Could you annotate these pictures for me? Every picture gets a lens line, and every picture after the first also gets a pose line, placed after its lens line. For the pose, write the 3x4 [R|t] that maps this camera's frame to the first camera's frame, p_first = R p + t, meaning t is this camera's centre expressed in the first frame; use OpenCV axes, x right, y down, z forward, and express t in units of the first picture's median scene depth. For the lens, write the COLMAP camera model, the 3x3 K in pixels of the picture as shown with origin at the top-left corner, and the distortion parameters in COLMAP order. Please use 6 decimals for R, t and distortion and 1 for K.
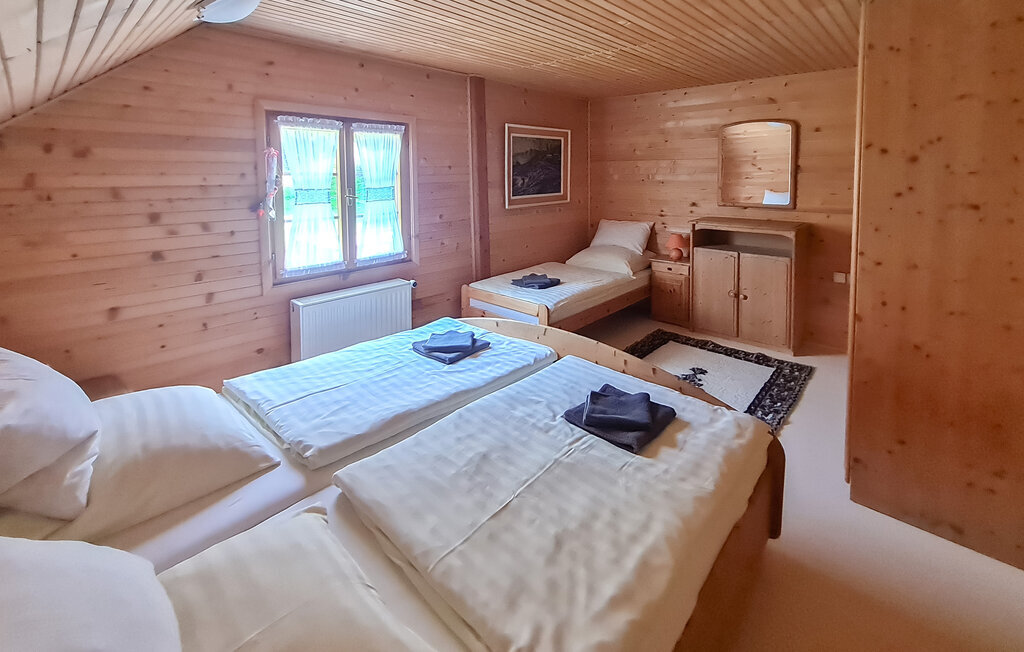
lens RADIAL K [[415.1, 0, 512.0], [0, 415.1, 326.0], [0, 0, 1]] dist [0.001407, 0.000053]
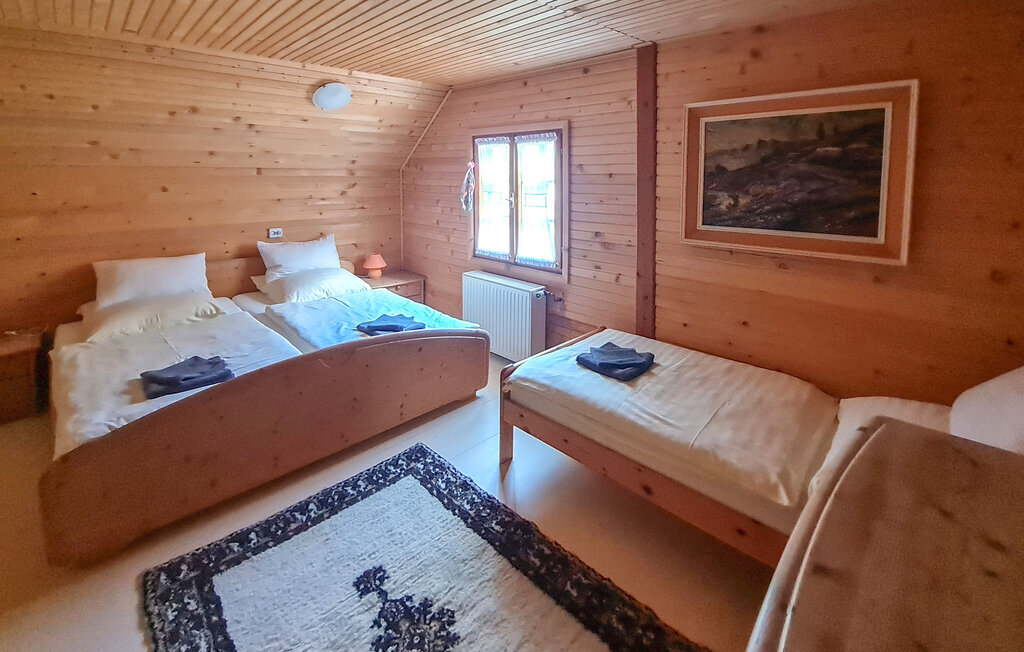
lens RADIAL K [[436.9, 0, 512.0], [0, 436.9, 326.0], [0, 0, 1]] dist [-0.002854, -0.000323]
pose [[-0.036102, 0.327035, -0.944322, 0.679173], [-0.358465, 0.877818, 0.317708, -0.305455], [0.932845, 0.349977, 0.085540, 0.796718]]
